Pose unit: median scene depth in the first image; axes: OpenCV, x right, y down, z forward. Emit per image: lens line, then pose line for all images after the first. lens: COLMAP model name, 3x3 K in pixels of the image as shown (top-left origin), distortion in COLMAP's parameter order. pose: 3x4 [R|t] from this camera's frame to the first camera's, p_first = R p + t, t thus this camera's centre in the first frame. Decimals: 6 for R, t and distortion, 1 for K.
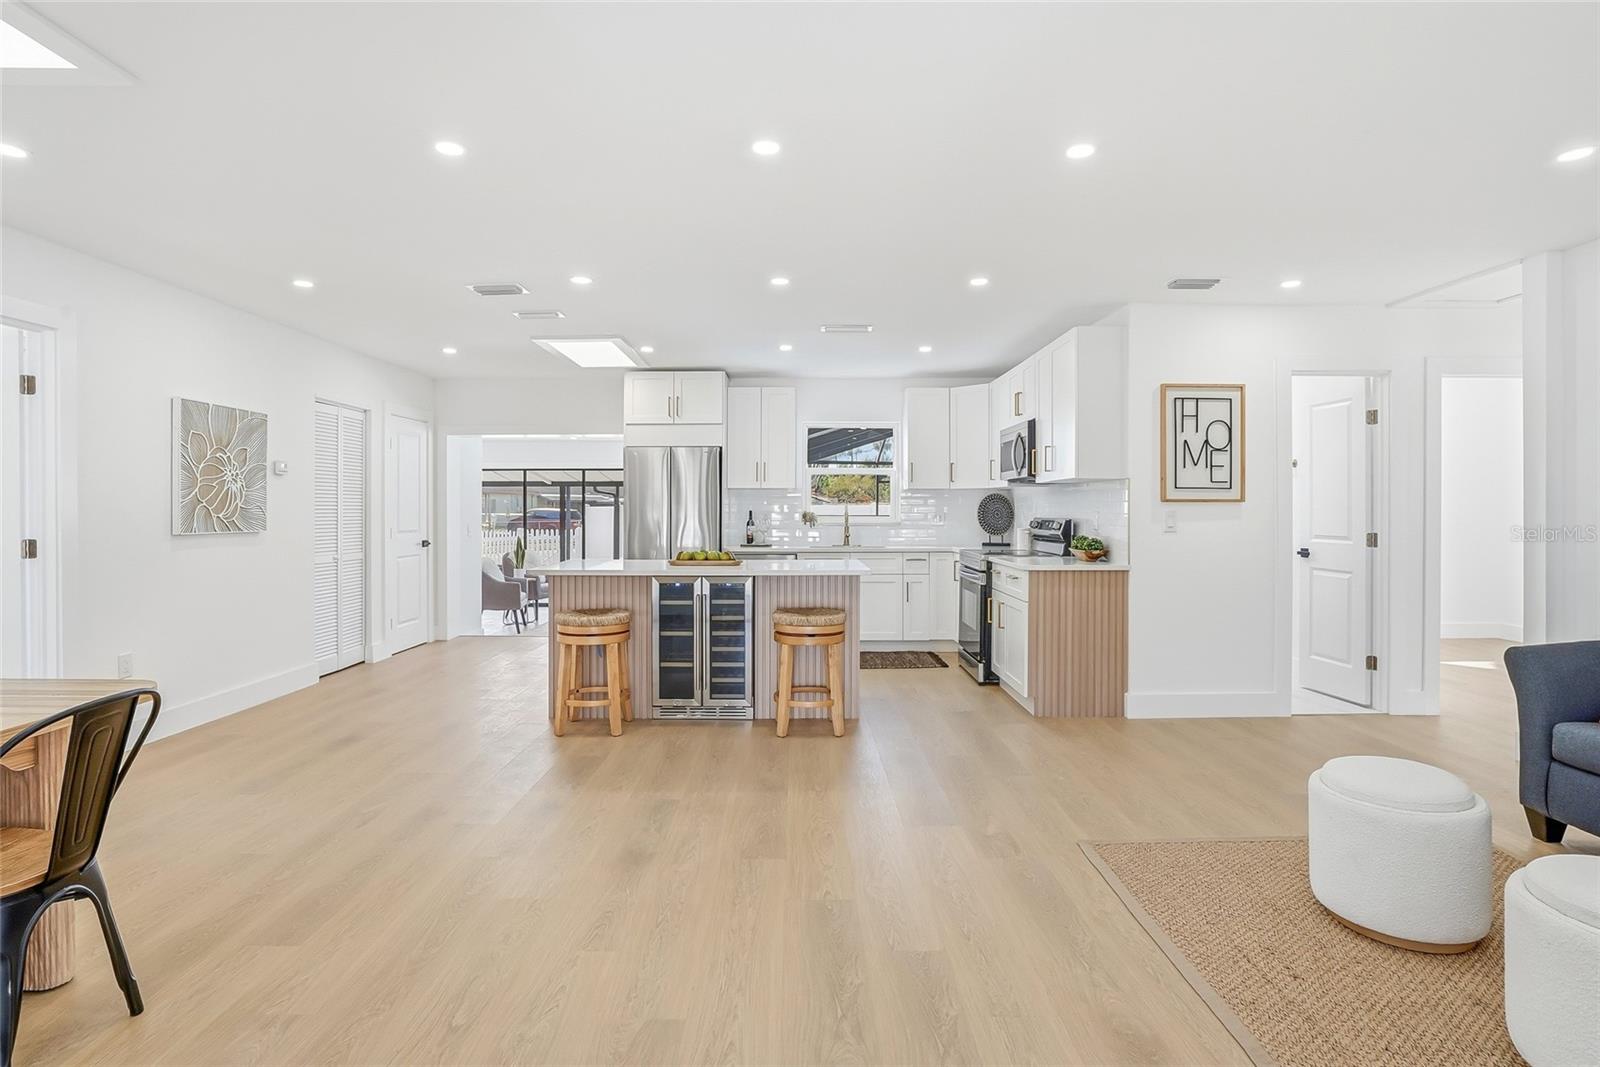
lens RADIAL K [[795.2, 0, 806.0], [0, 795.2, 514.3], [0, 0, 1]] dist [-0.050298, -0.000158]
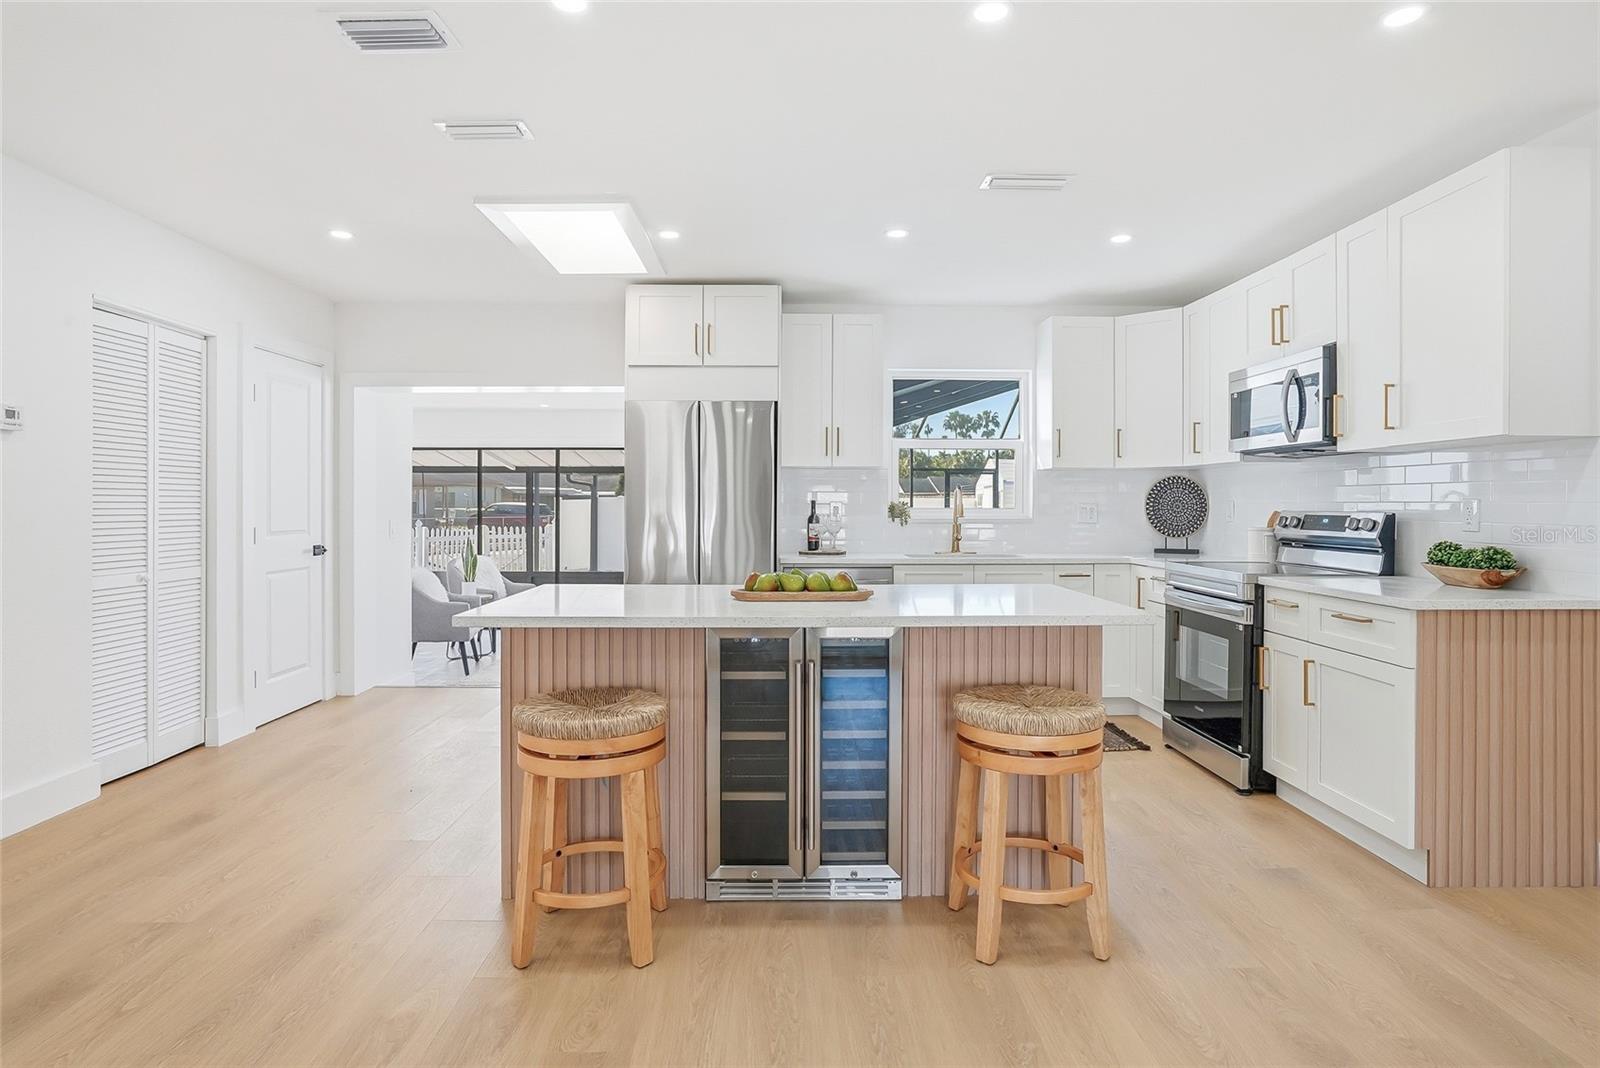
lens RADIAL K [[859.1, 0, 814.5], [0, 859.1, 507.7], [0, 0, 1]] dist [-0.040508, 0.015931]
pose [[0.999737, 0.000792, 0.022902, -0.101042], [-0.000740, 0.999997, -0.002265, 0.003269], [-0.022903, 0.002247, 0.999735, 0.329362]]
